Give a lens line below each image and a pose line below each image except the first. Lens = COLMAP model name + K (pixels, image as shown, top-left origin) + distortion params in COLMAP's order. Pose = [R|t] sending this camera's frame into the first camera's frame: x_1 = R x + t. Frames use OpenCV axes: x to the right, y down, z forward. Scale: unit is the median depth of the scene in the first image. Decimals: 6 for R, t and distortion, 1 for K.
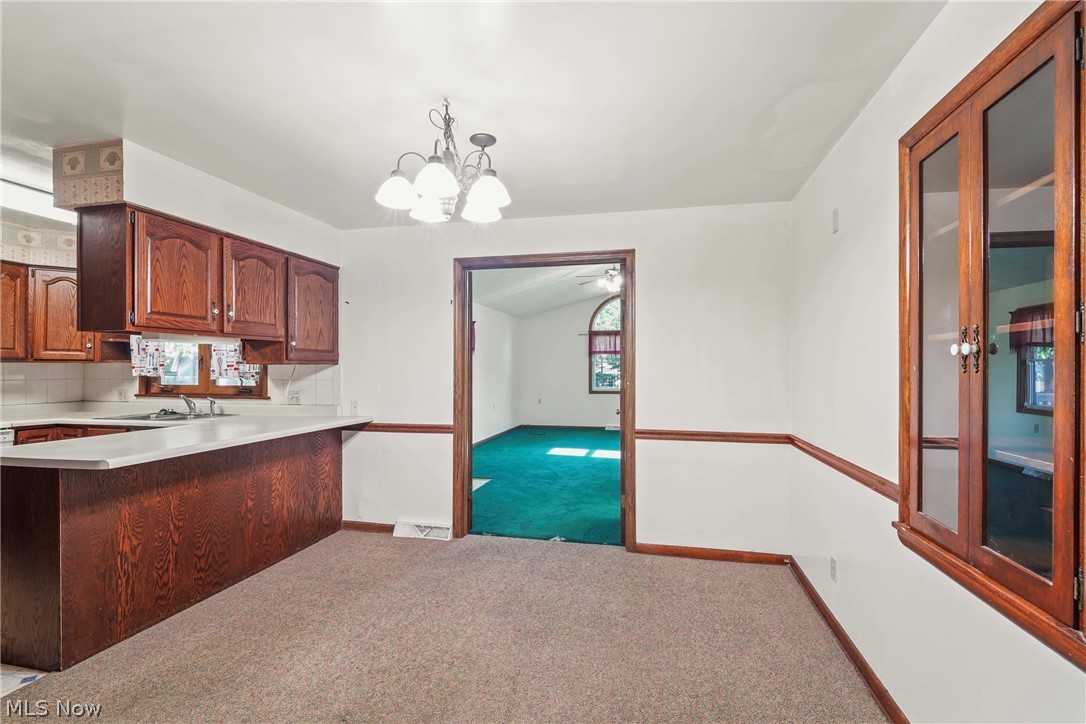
lens RADIAL K [[519.0, 0, 537.4], [0, 519.0, 367.4], [0, 0, 1]] dist [0.000581, -0.000834]
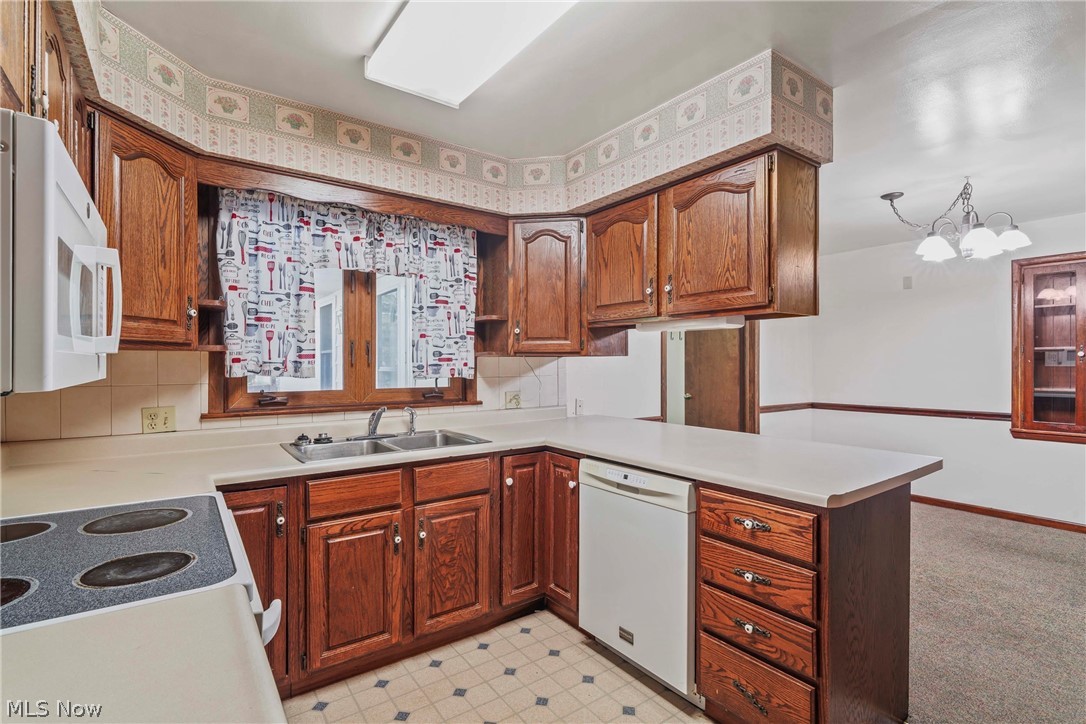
lens RADIAL K [[511.6, 0, 546.8], [0, 511.6, 371.9], [0, 0, 1]] dist [-0.001485, -0.001096]
pose [[0.653909, -0.015988, 0.756404, -1.066380], [-0.000162, 0.999774, 0.021272, 0.000808], [-0.756573, -0.014032, 0.653758, 0.495895]]
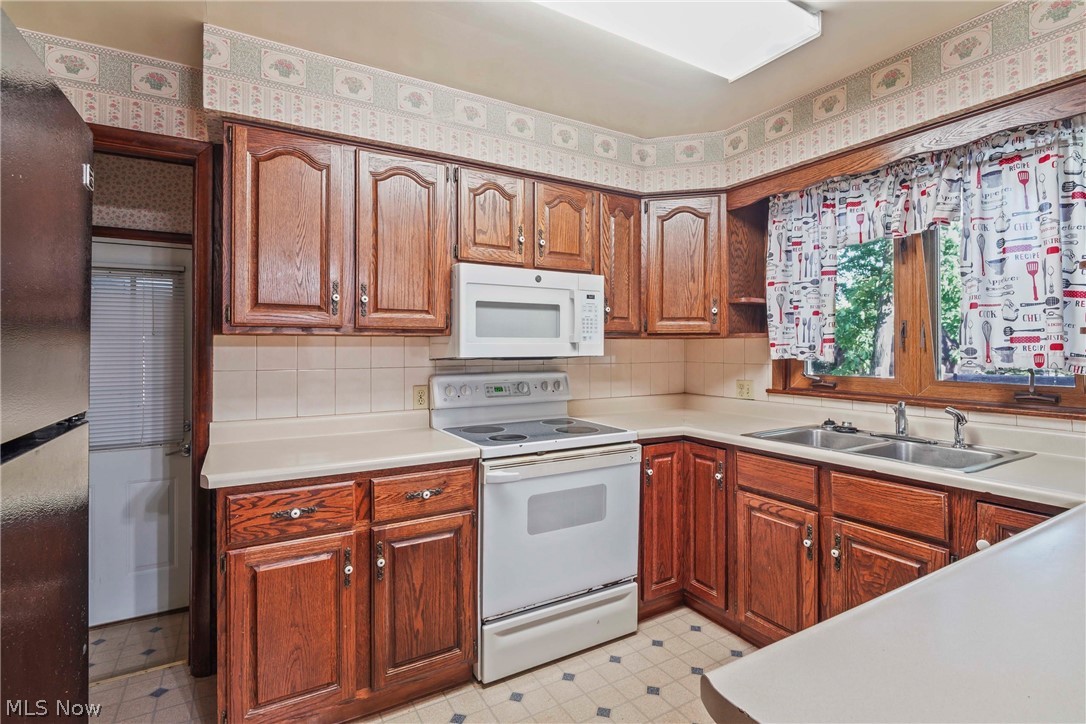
lens RADIAL K [[528.9, 0, 544.5], [0, 528.9, 351.7], [0, 0, 1]] dist [-0.000913, -0.000402]
pose [[0.682027, 0.002787, -0.731322, -0.571520], [0.005342, 0.999947, 0.008792, 0.001046], [0.731308, -0.009903, 0.681976, 0.440782]]
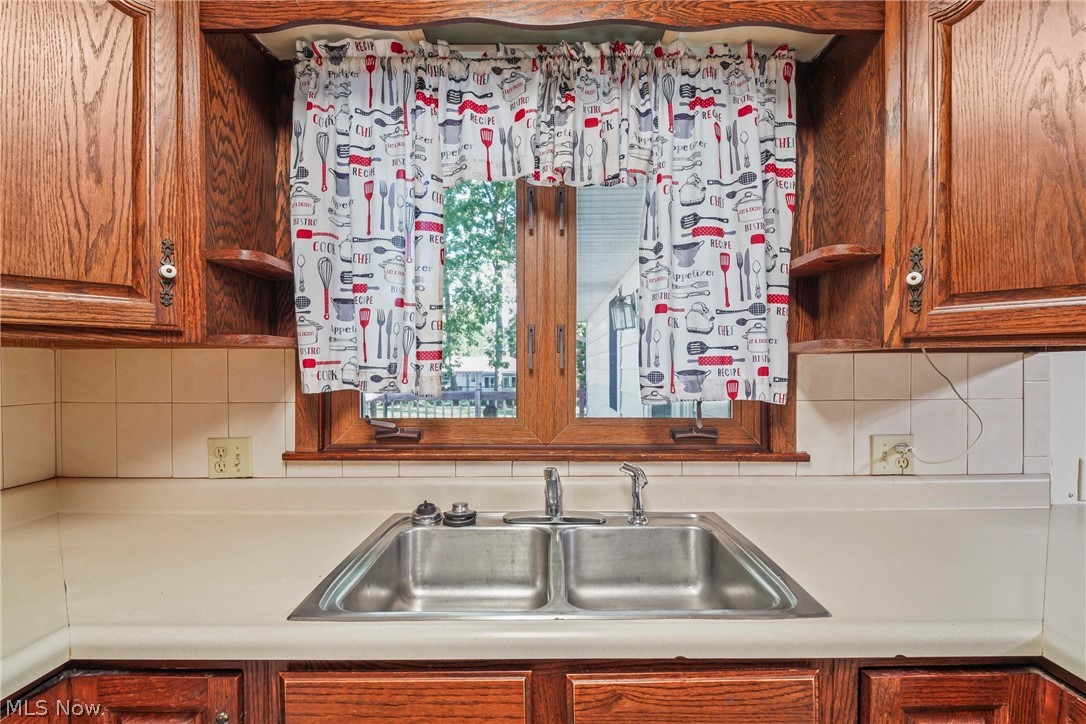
lens RADIAL K [[511.6, 0, 546.8], [0, 511.6, 371.9], [0, 0, 1]] dist [-0.001485, -0.001096]
pose [[0.974199, -0.005102, 0.225632, -0.796226], [0.002378, 0.999921, 0.012342, 0.001788], [-0.225677, -0.011487, 0.974134, 0.779375]]
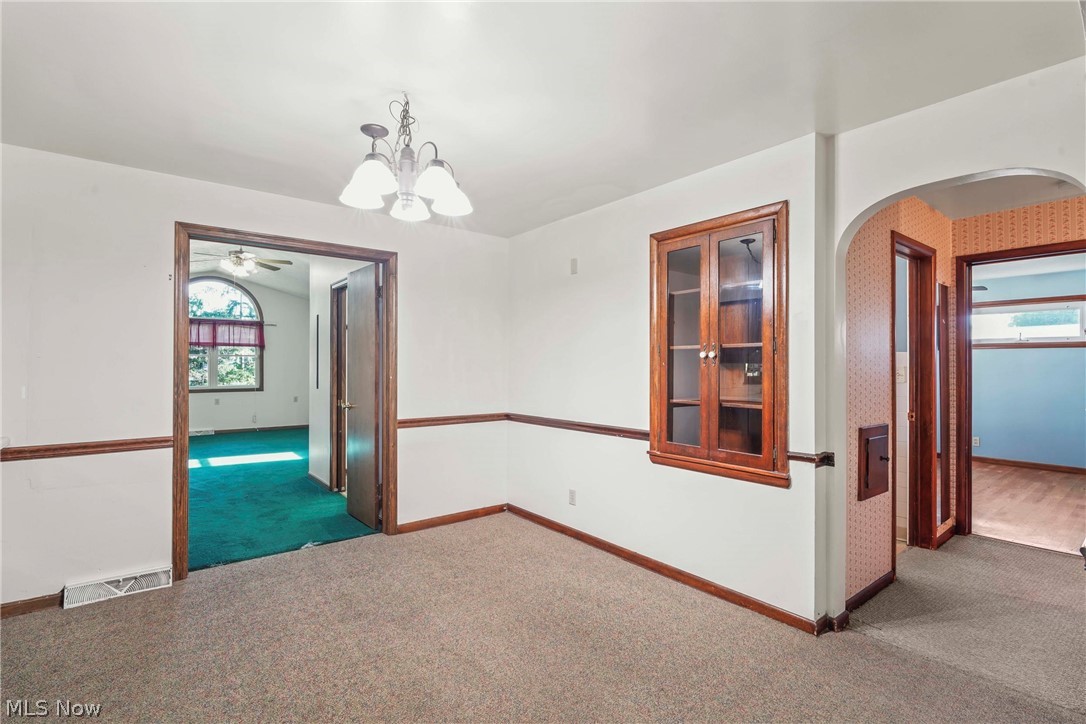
lens RADIAL K [[511.6, 0, 543.0], [0, 511.6, 362.0], [0, 0, 1]] dist [-0.000709, -0.001108]
pose [[0.624289, 0.001983, 0.781191, -0.407981], [-0.002704, 0.999996, -0.000377, -0.001185], [-0.781189, -0.001877, 0.624292, 0.091026]]
